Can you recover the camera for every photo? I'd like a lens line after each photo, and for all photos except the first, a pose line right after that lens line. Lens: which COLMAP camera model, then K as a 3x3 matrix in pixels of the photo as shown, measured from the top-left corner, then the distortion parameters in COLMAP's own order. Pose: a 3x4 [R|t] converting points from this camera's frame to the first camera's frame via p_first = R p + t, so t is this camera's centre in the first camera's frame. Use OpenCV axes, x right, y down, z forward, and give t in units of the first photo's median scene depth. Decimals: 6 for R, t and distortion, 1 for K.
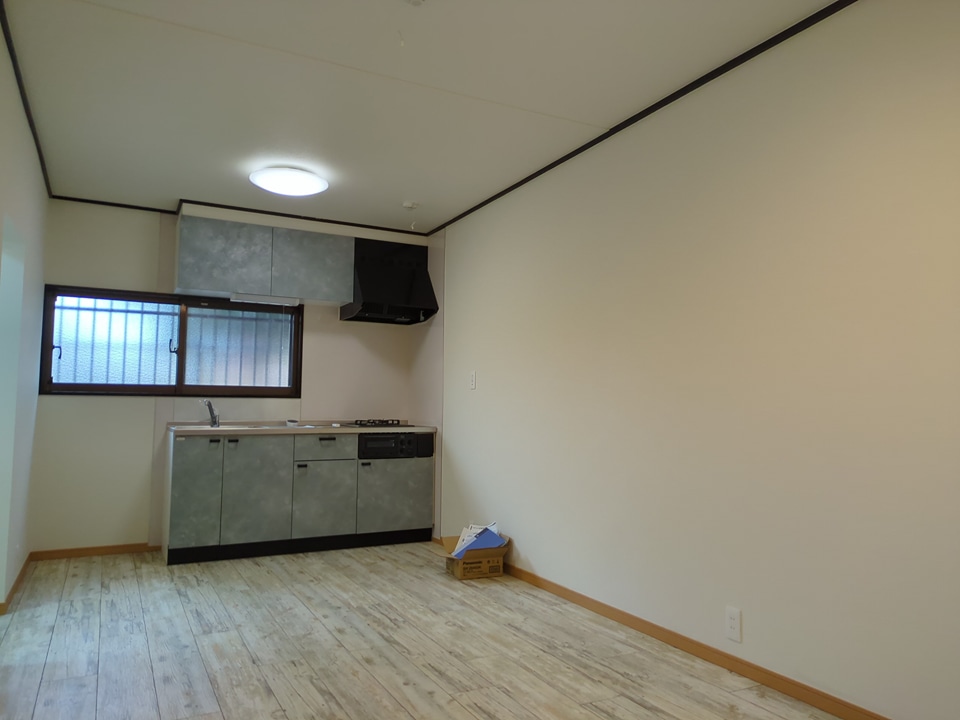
lens RADIAL K [[715.4, 0, 483.6], [0, 715.4, 358.4], [0, 0, 1]] dist [0.064856, -0.044932]
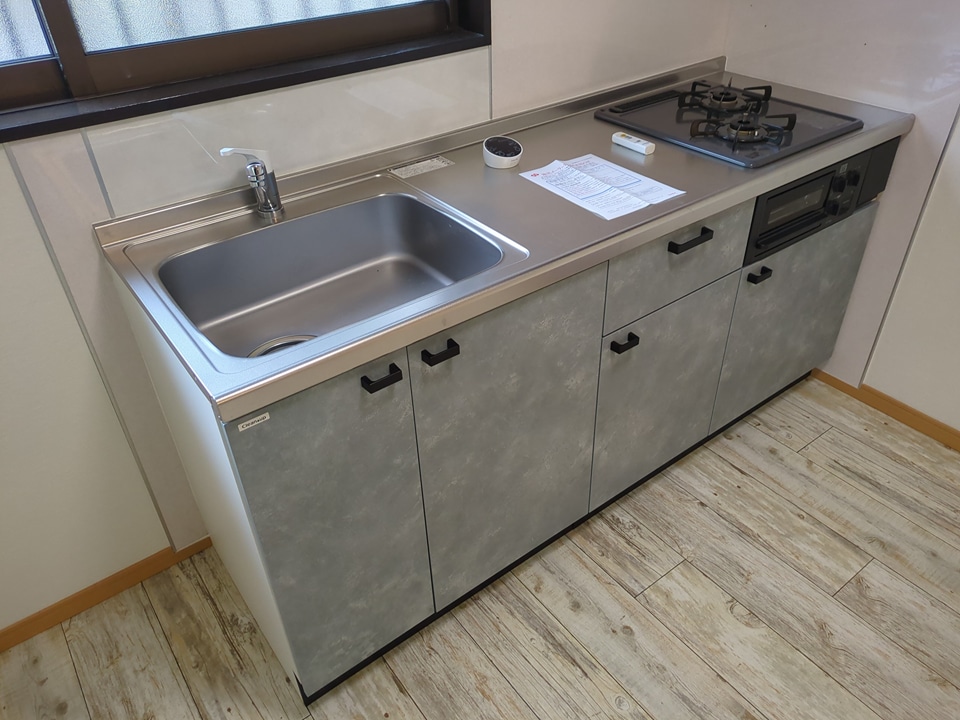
lens RADIAL K [[715.4, 0, 485.5], [0, 715.4, 359.4], [0, 0, 1]] dist [0.064856, -0.044932]
pose [[0.984691, -0.127835, 0.118497, -0.346680], [0.022731, 0.768182, 0.639828, -0.041499], [-0.172820, -0.627340, 0.759327, 0.773016]]
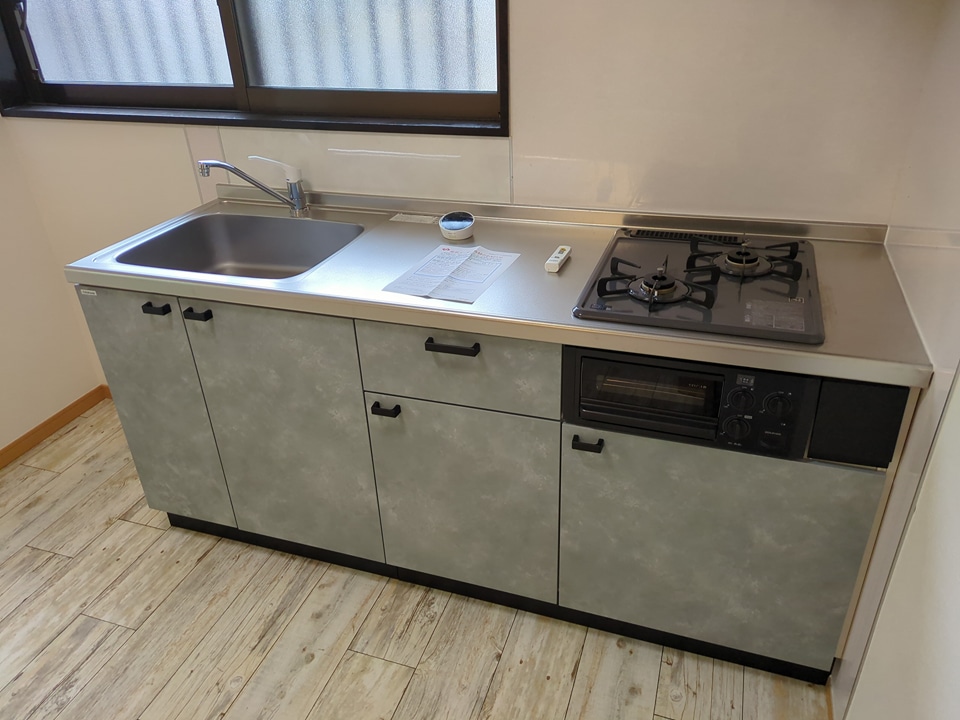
lens RADIAL K [[715.4, 0, 469.6], [0, 715.4, 356.8], [0, 0, 1]] dist [0.064856, -0.044932]
pose [[0.682896, 0.319917, -0.656739, -0.021187], [0.097231, 0.851204, 0.515750, -0.034124], [0.724016, -0.416059, 0.550177, 0.857630]]
